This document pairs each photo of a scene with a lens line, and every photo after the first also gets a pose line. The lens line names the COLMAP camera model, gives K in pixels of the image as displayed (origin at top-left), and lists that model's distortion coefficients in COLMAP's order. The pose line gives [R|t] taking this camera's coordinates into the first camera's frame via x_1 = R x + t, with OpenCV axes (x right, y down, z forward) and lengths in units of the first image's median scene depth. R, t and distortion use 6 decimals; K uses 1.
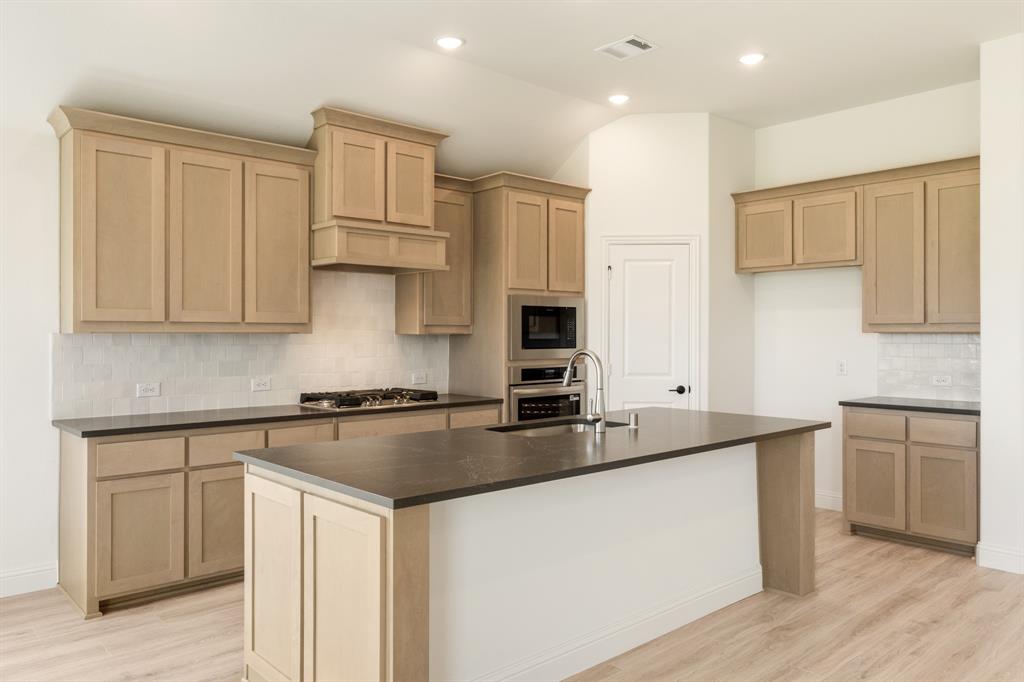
lens RADIAL K [[745.4, 0, 499.5], [0, 745.4, 335.3], [0, 0, 1]] dist [-0.004612, -0.000512]
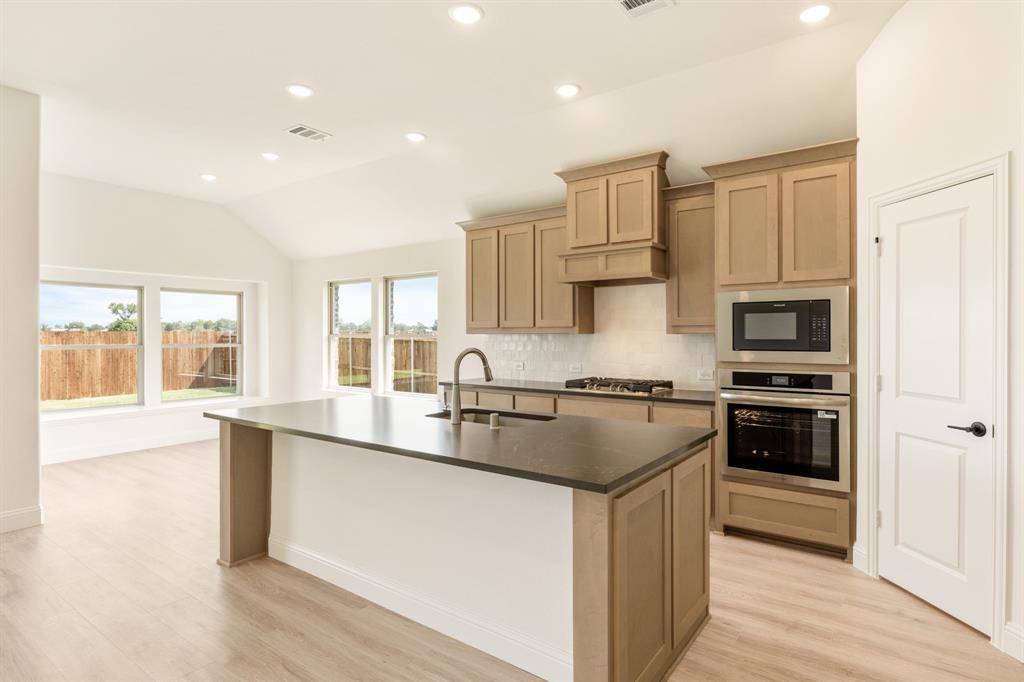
lens RADIAL K [[522.4, 0, 538.4], [0, 522.4, 336.9], [0, 0, 1]] dist [0.004225, -0.000916]
pose [[0.234762, 0.004335, -0.972043, 0.683384], [0.002023, 0.999986, 0.004948, -0.001827], [0.972051, -0.003128, 0.234750, 0.698998]]
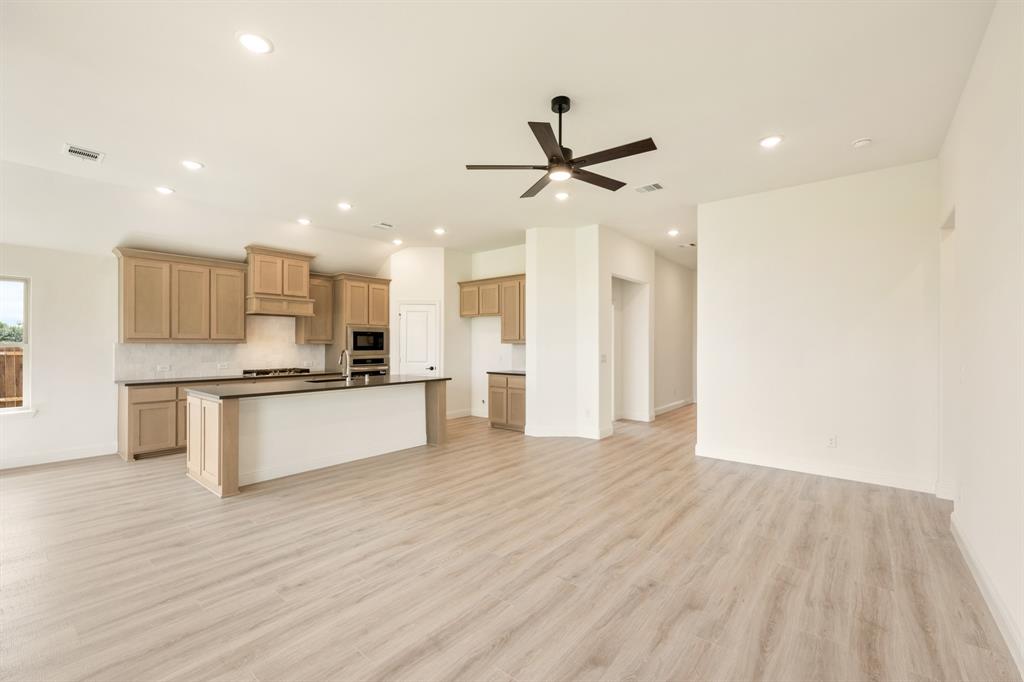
lens RADIAL K [[438.2, 0, 508.8], [0, 438.2, 343.9], [0, 0, 1]] dist [-0.001260, 0.000071]
pose [[0.989811, 0.000083, 0.142385, 0.350200], [0.000477, 0.999992, -0.003899, 0.004253], [-0.142385, 0.003927, 0.989804, -0.437160]]
